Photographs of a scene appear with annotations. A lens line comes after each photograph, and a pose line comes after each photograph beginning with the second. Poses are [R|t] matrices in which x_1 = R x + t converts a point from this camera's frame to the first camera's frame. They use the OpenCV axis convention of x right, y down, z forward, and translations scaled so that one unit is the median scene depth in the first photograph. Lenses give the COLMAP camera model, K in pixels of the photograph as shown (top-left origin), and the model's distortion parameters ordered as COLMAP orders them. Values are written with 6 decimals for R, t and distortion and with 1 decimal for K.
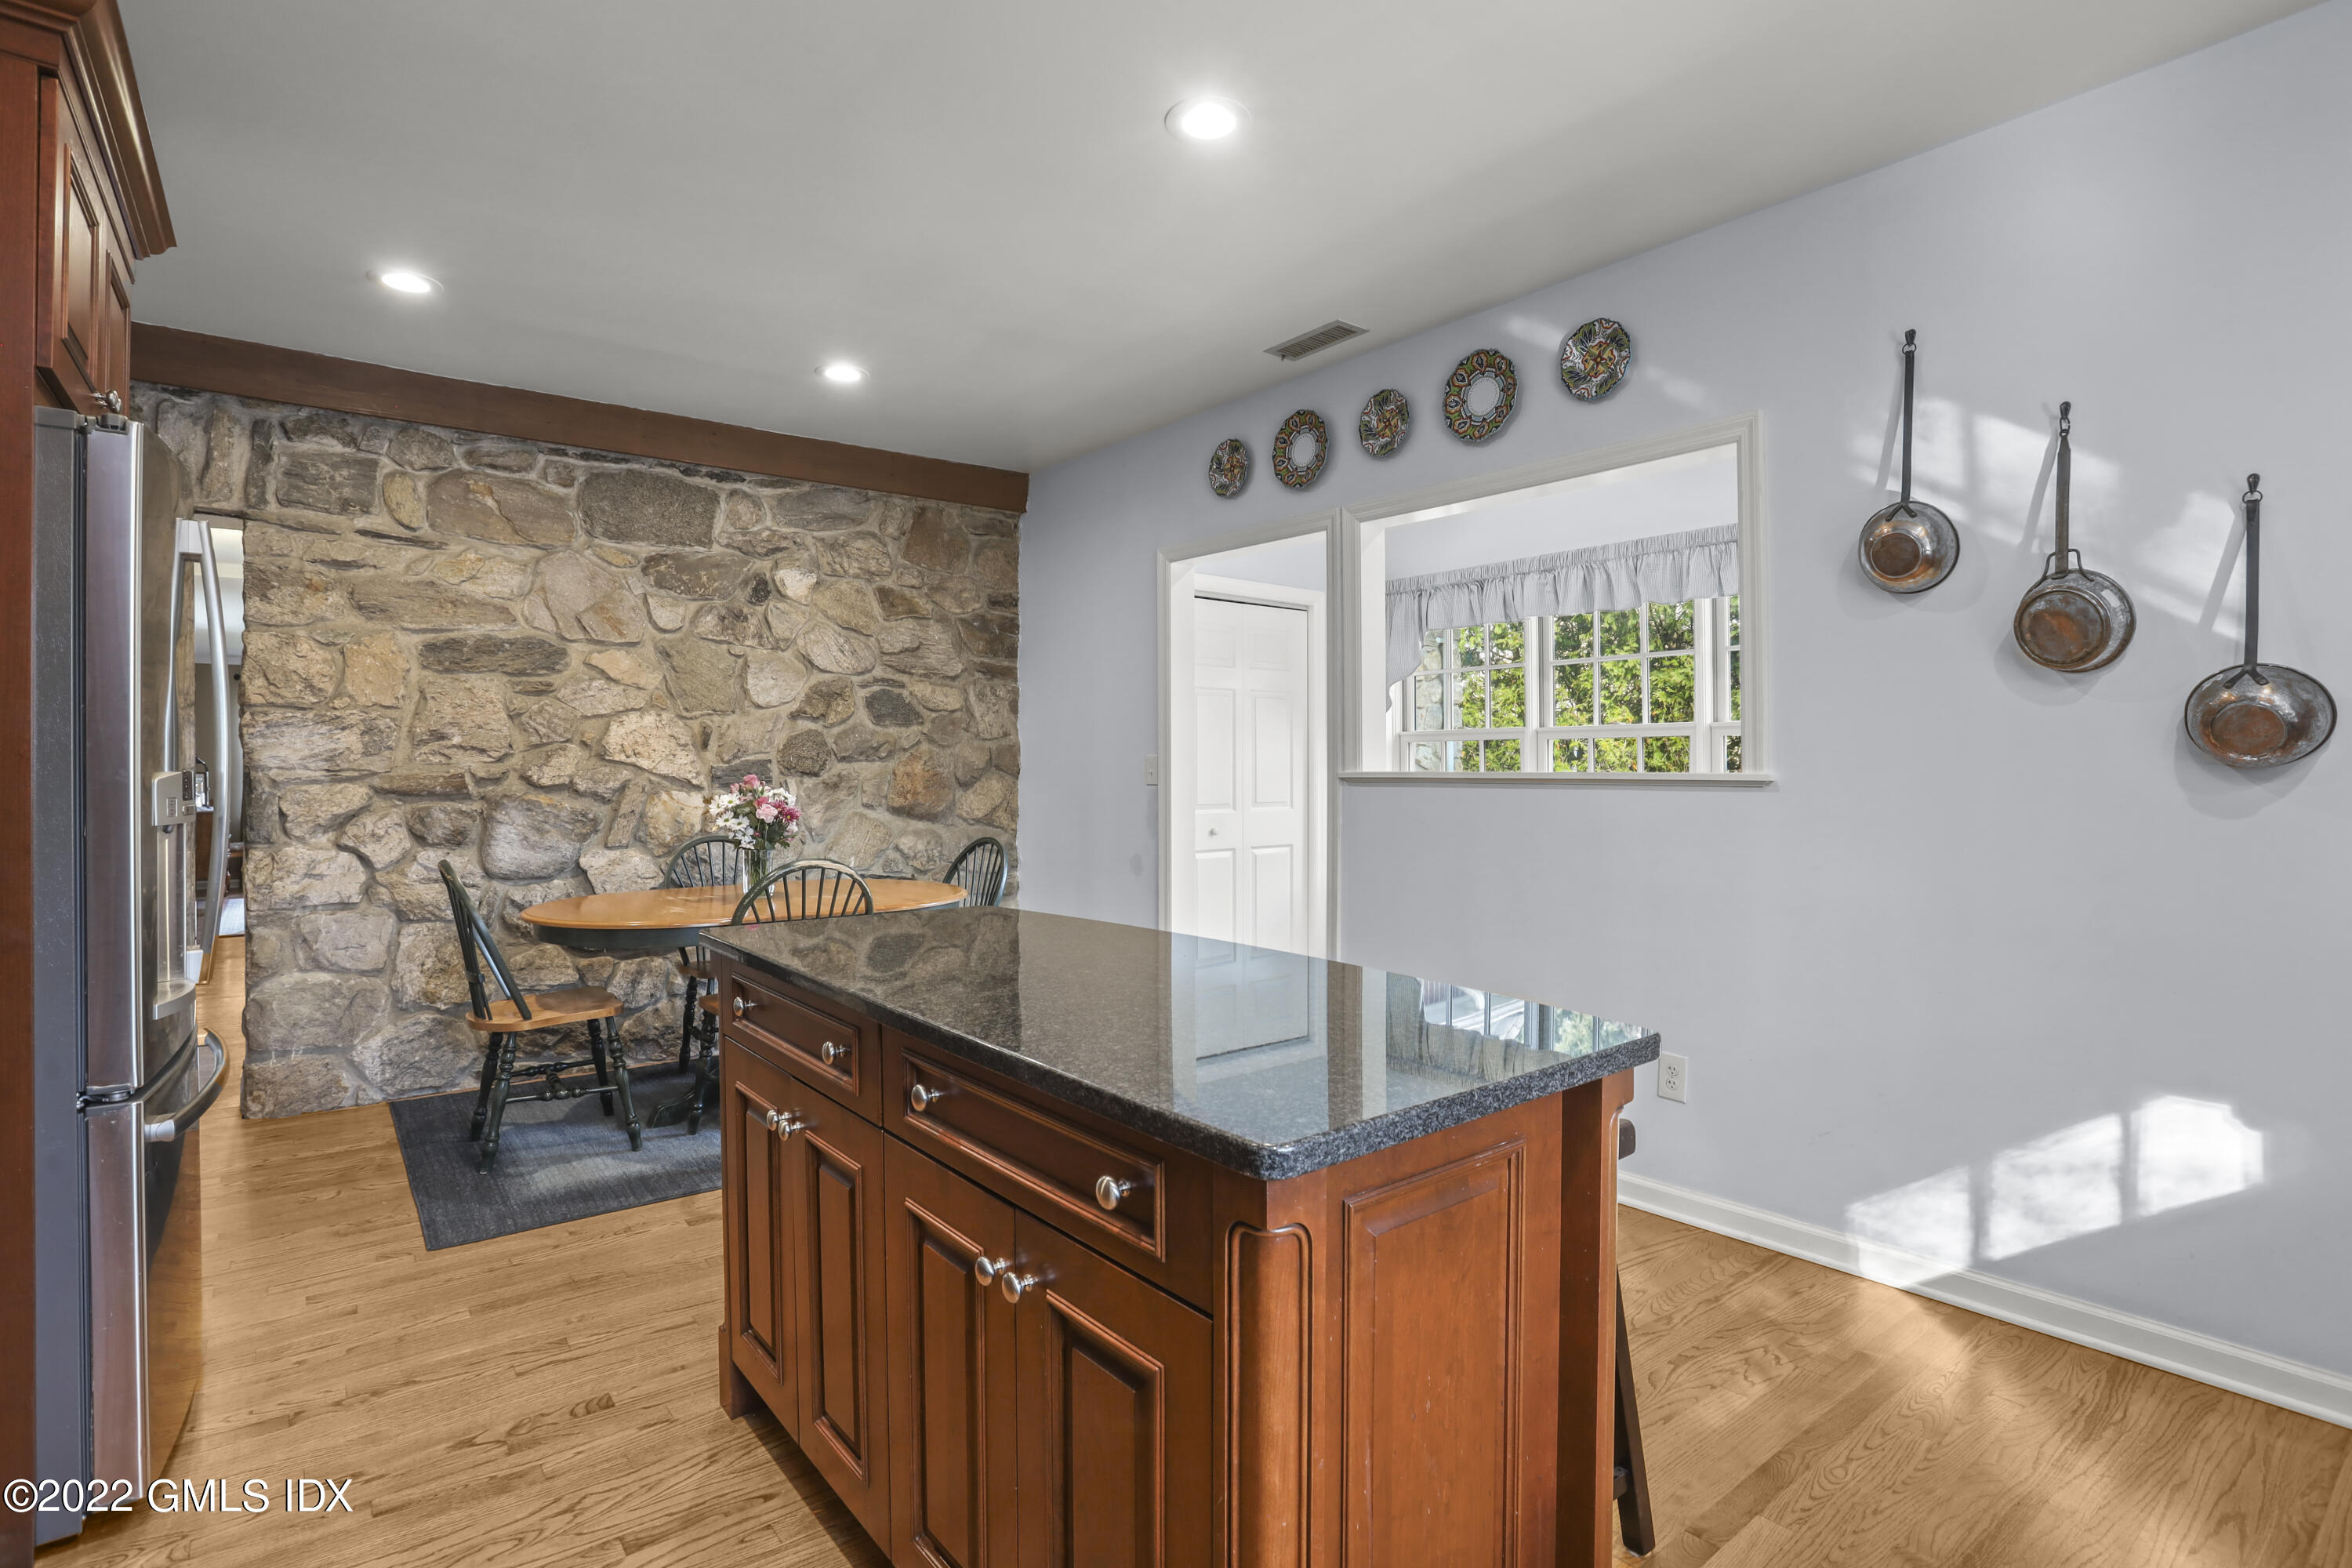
lens RADIAL K [[1145.8, 0, 1174.8], [0, 1145.8, 768.8], [0, 0, 1]] dist [-0.058683, 0.018948]
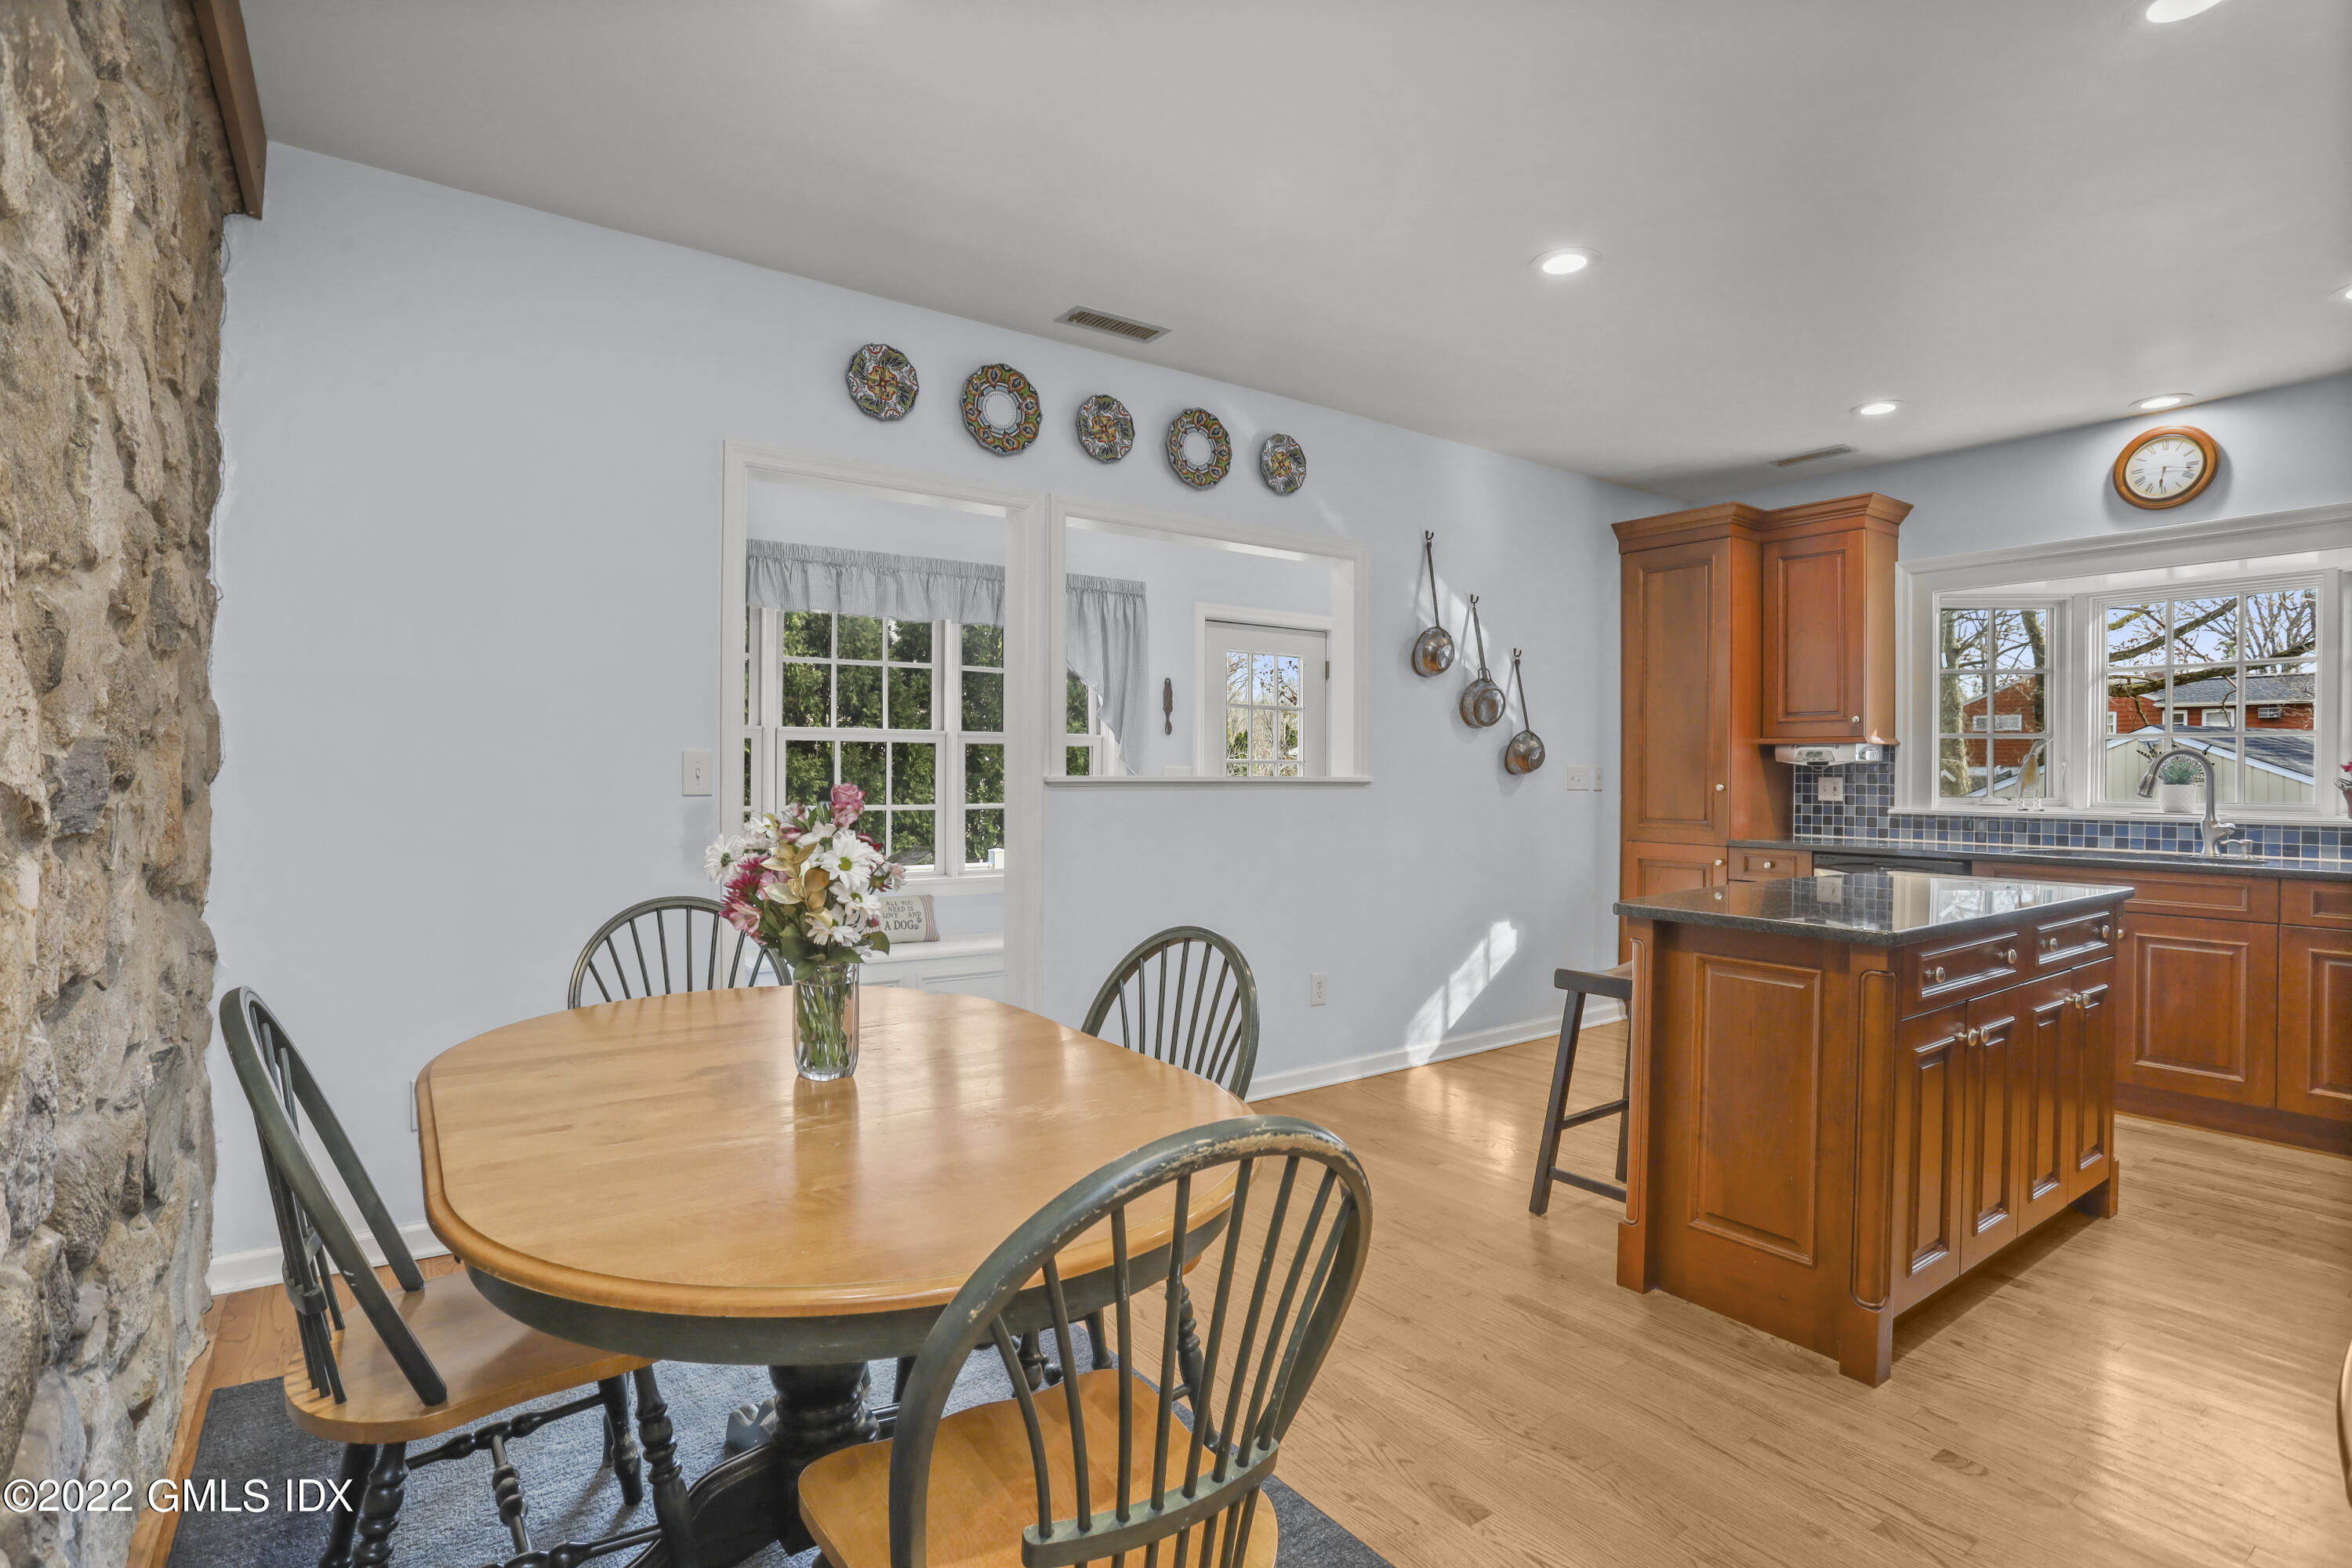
lens RADIAL K [[1145.8, 0, 1159.9], [0, 1145.8, 781.8], [0, 0, 1]] dist [-0.058683, 0.018948]
pose [[0.054972, -0.014177, 0.998387, -1.011514], [-0.002046, 0.999895, 0.014311, -0.011766], [-0.998486, -0.002830, 0.054937, 1.114998]]
